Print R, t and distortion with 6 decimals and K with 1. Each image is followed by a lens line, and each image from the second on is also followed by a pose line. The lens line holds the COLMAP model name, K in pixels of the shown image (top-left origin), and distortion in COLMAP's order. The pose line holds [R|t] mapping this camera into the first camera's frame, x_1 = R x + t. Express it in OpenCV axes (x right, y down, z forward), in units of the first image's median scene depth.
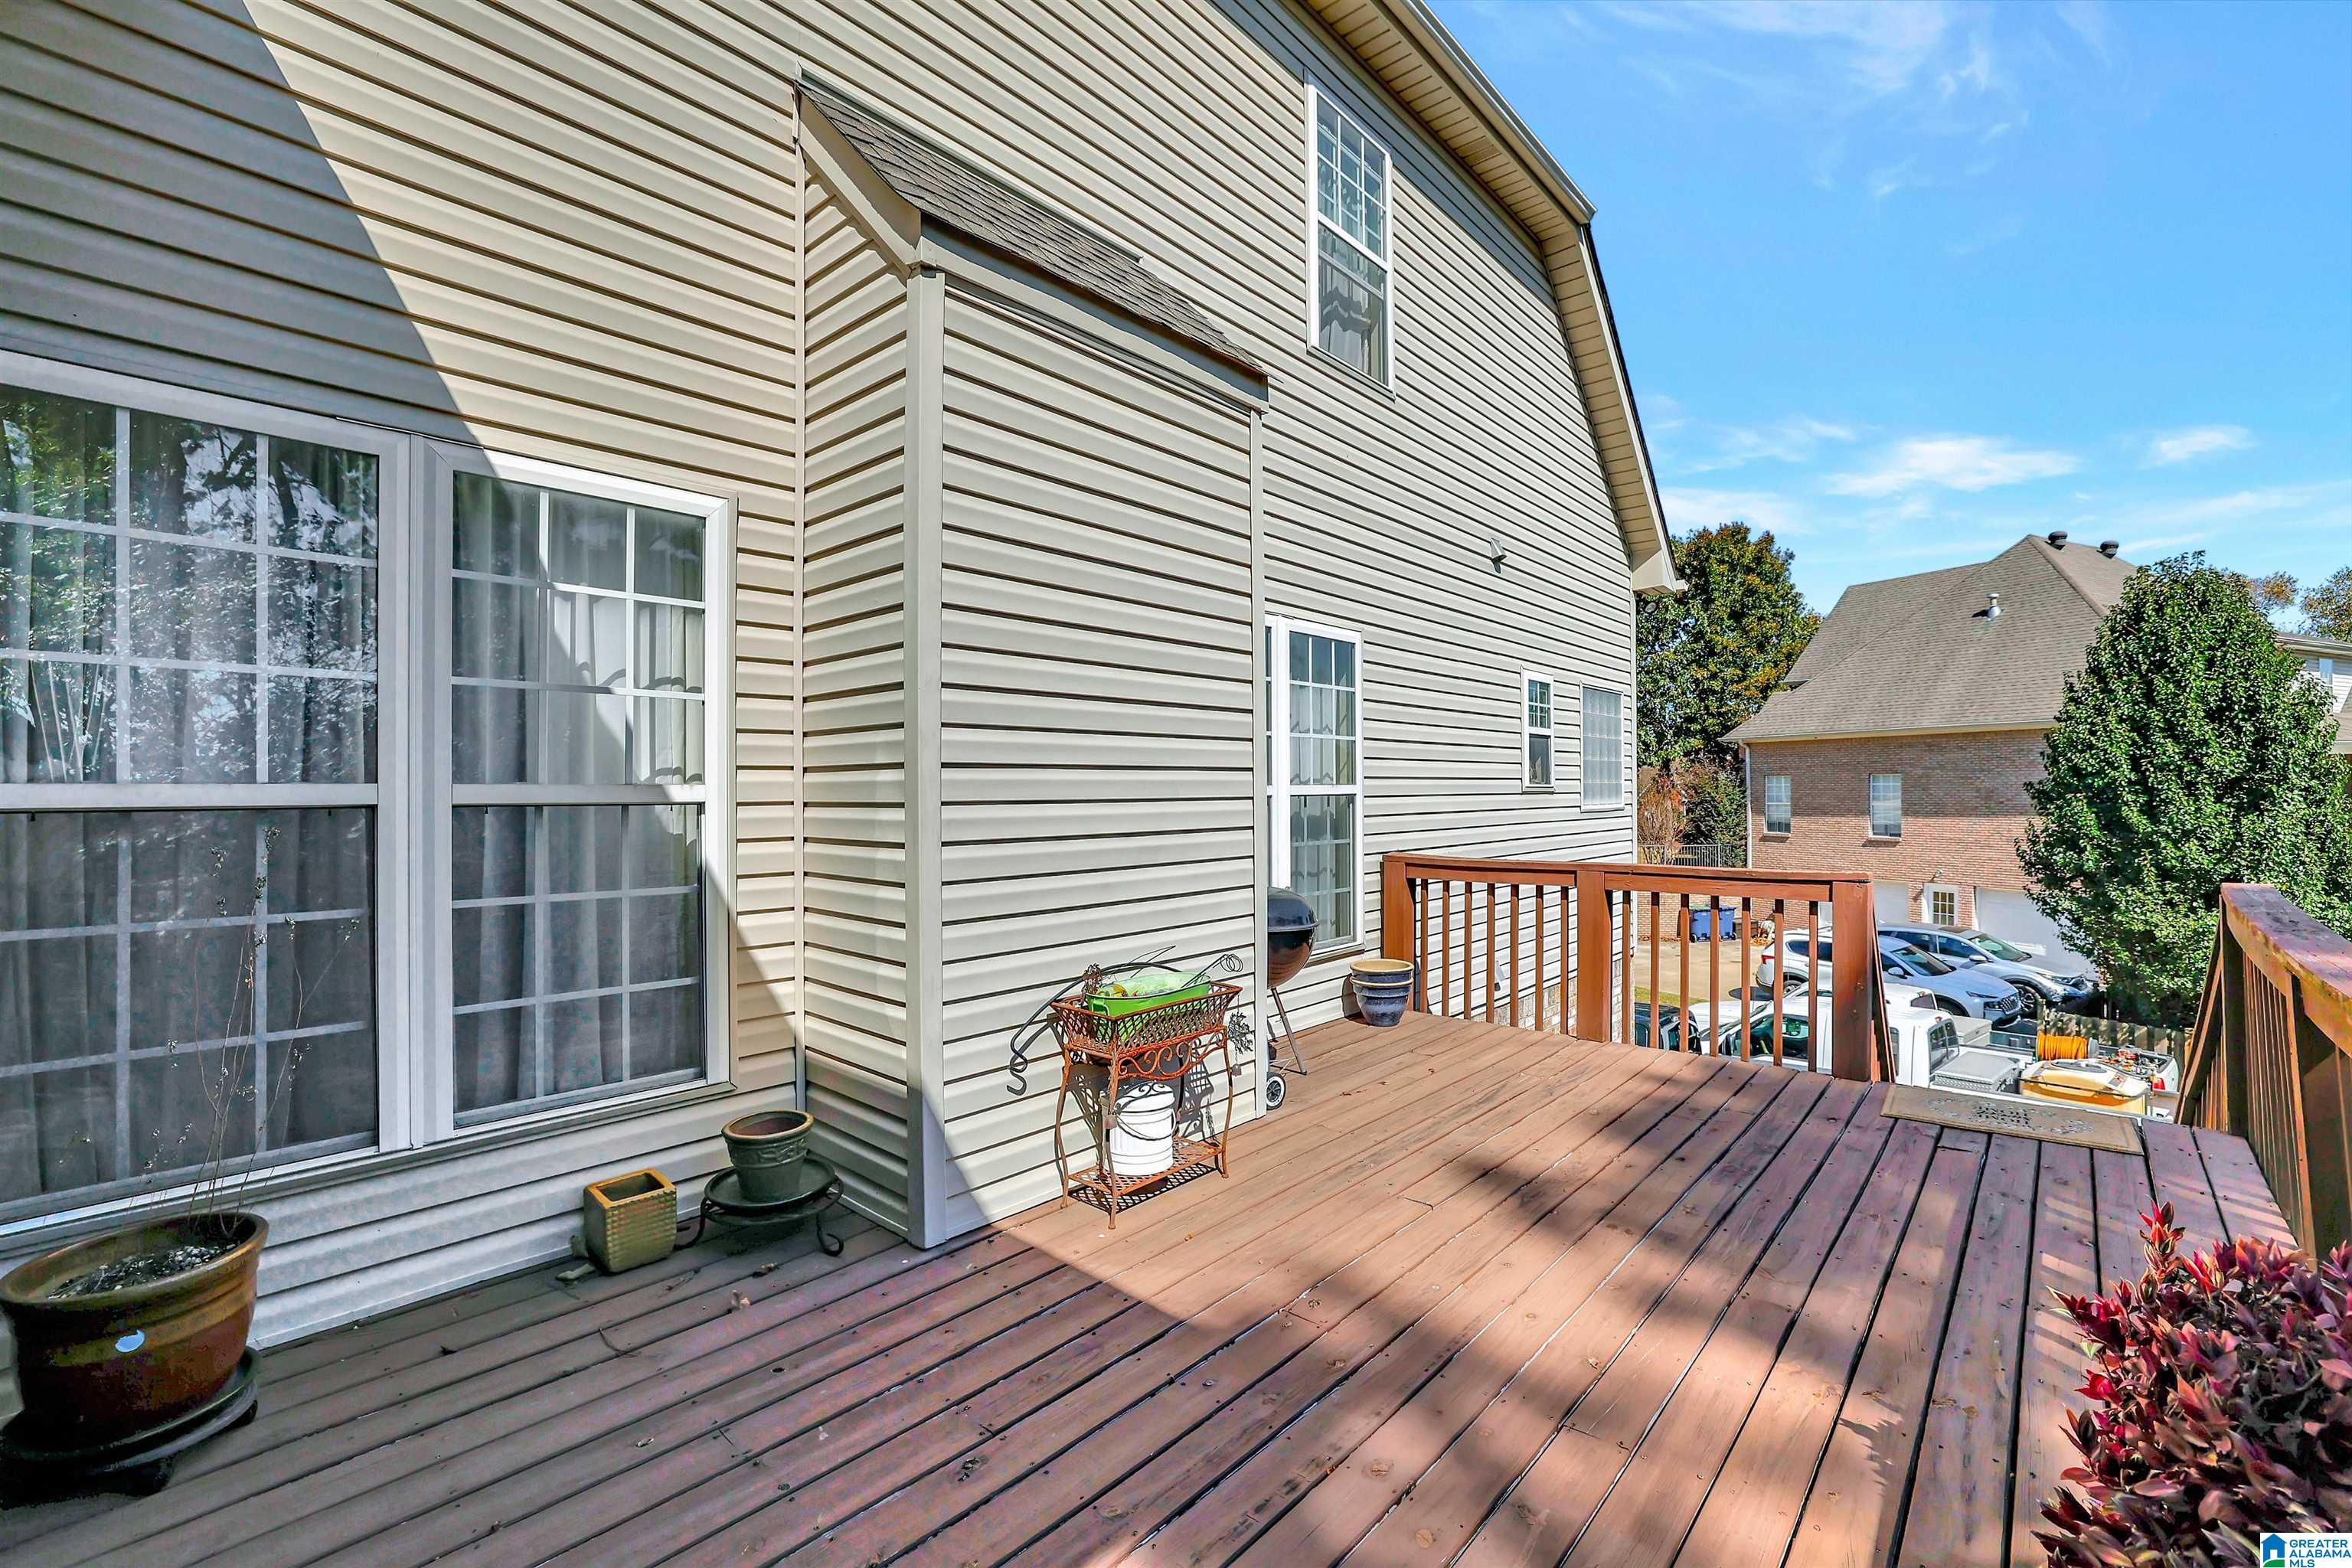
lens RADIAL K [[1012.2, 0, 1176.6], [0, 1012.2, 777.6], [0, 0, 1]] dist [-0.028311, -0.000071]
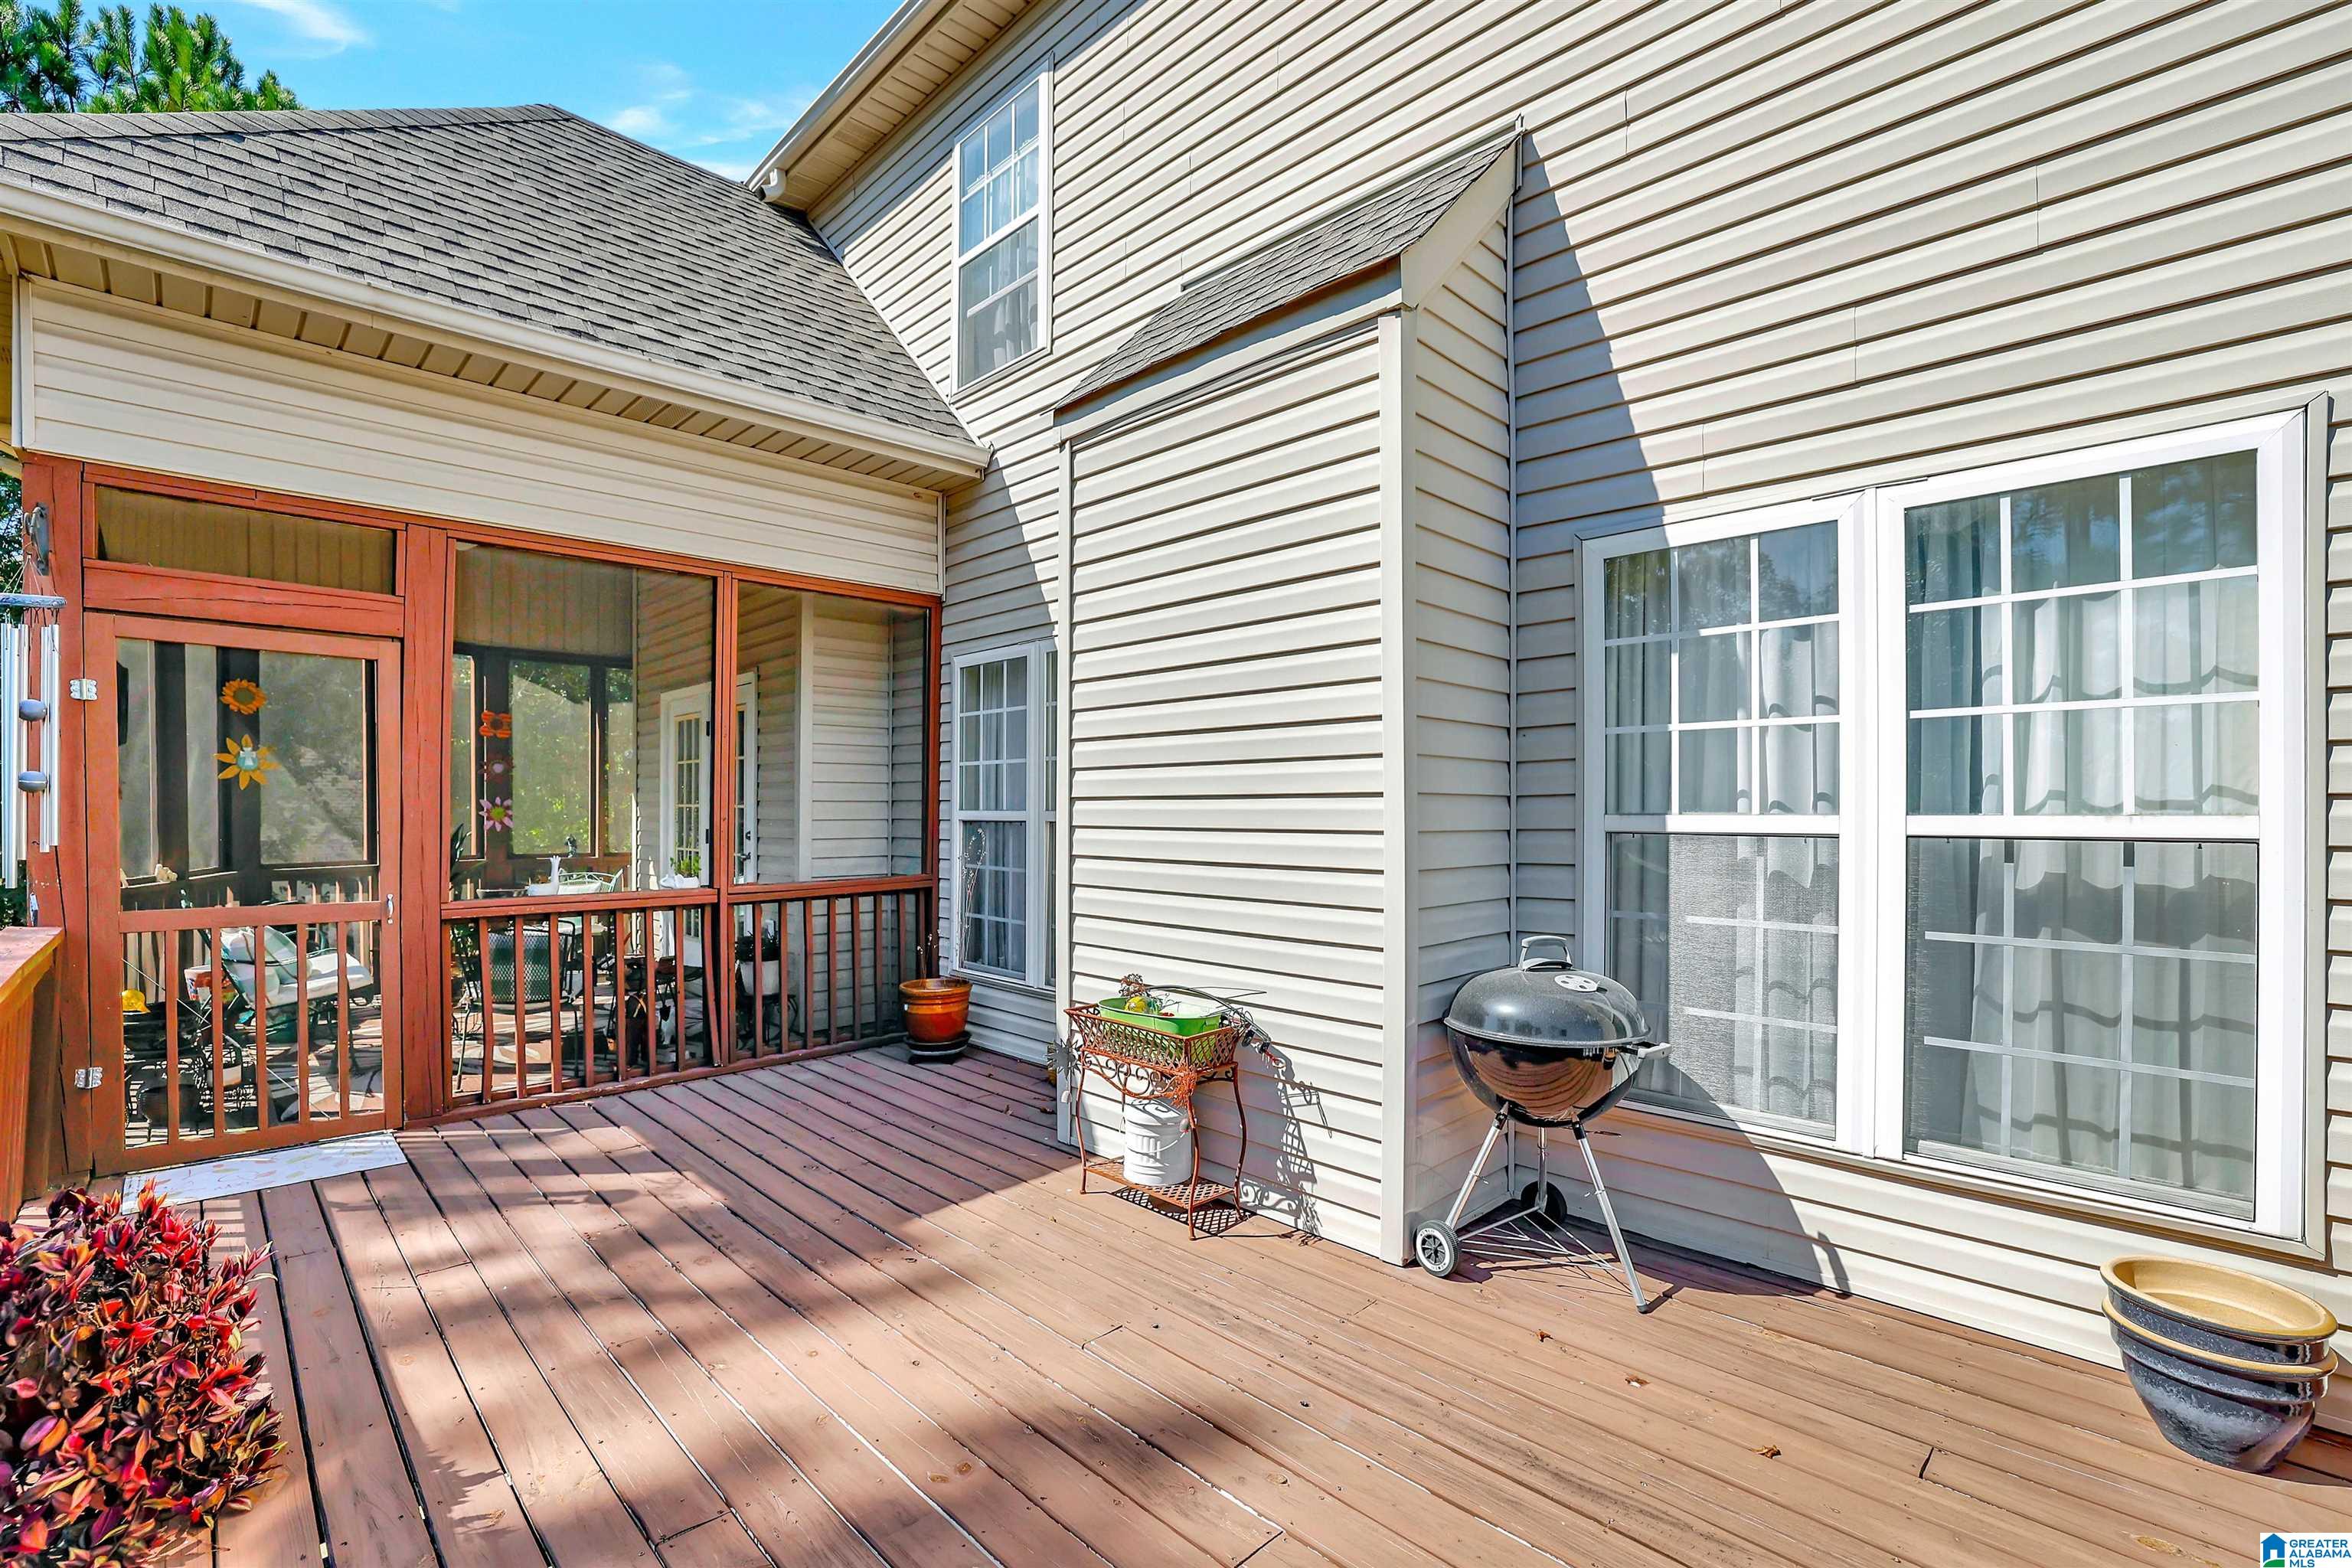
lens RADIAL K [[1012.2, 0, 1183.1], [0, 1012.2, 801.7], [0, 0, 1]] dist [-0.028311, -0.000071]
pose [[-0.050709, -0.004105, -0.998705, 1.299409], [0.008088, 0.999957, -0.004520, -0.000873], [0.998681, -0.008306, -0.050674, 1.392177]]
